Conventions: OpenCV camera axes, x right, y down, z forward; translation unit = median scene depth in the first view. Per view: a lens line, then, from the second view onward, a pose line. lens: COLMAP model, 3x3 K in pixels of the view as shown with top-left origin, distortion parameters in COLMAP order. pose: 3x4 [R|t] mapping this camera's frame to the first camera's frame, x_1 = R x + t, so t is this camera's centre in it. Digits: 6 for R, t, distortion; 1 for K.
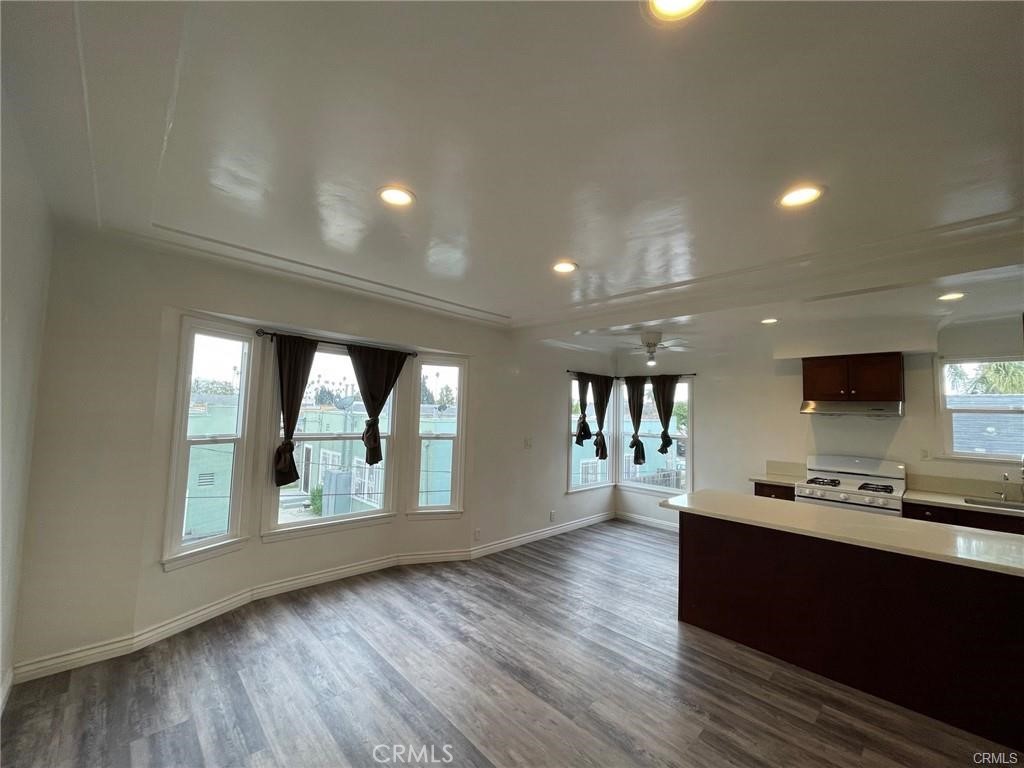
lens RADIAL K [[411.5, 0, 503.2], [0, 411.5, 386.8], [0, 0, 1]] dist [-0.003838, -0.000289]
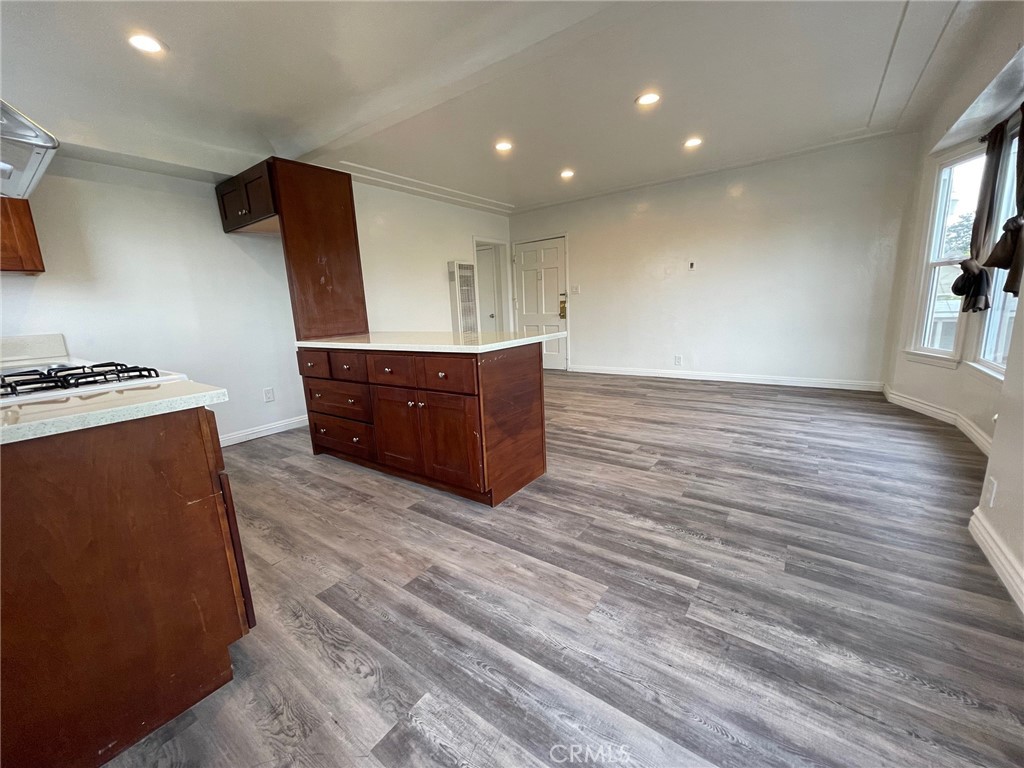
lens RADIAL K [[411.5, 0, 503.2], [0, 411.5, 386.8], [0, 0, 1]] dist [-0.003838, -0.000289]
pose [[-0.985047, 0.047875, -0.165498, 0.641289], [0.026421, 0.991229, 0.129487, 0.266118], [0.170246, 0.123178, -0.977672, 1.781443]]
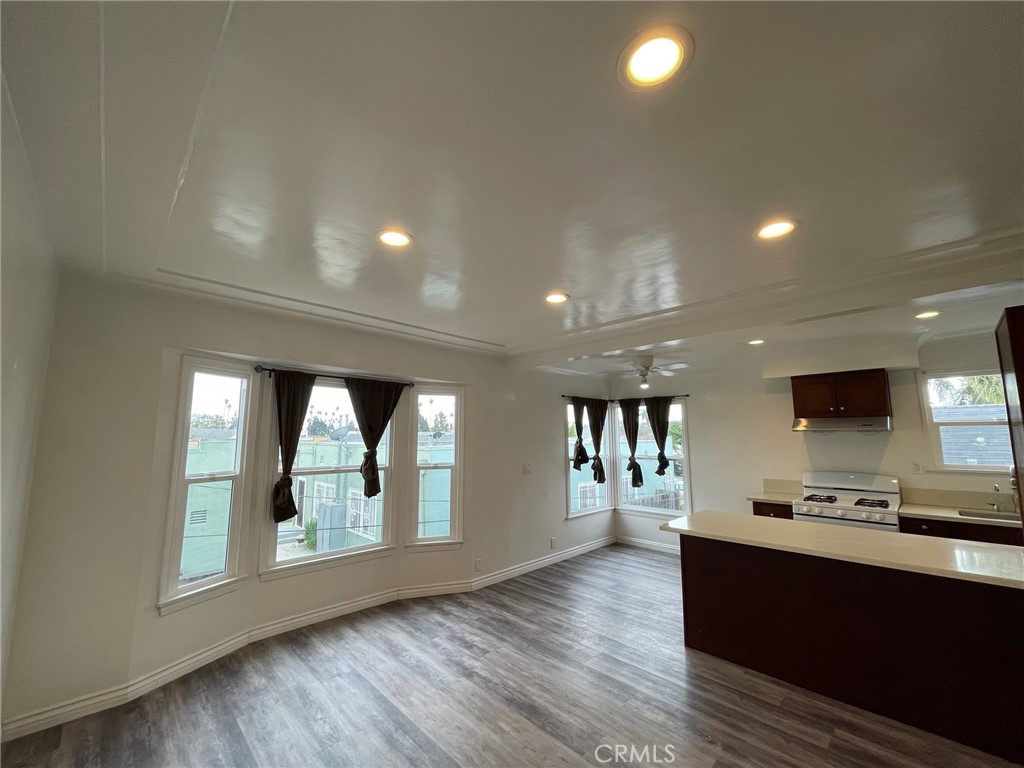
lens RADIAL K [[411.5, 0, 503.2], [0, 411.5, 386.8], [0, 0, 1]] dist [-0.003838, -0.000289]
pose [[0.999427, -0.030286, 0.015134, -0.006342], [0.031145, 0.997701, -0.060193, -0.008211], [-0.013276, 0.060630, 0.998072, -0.016555]]
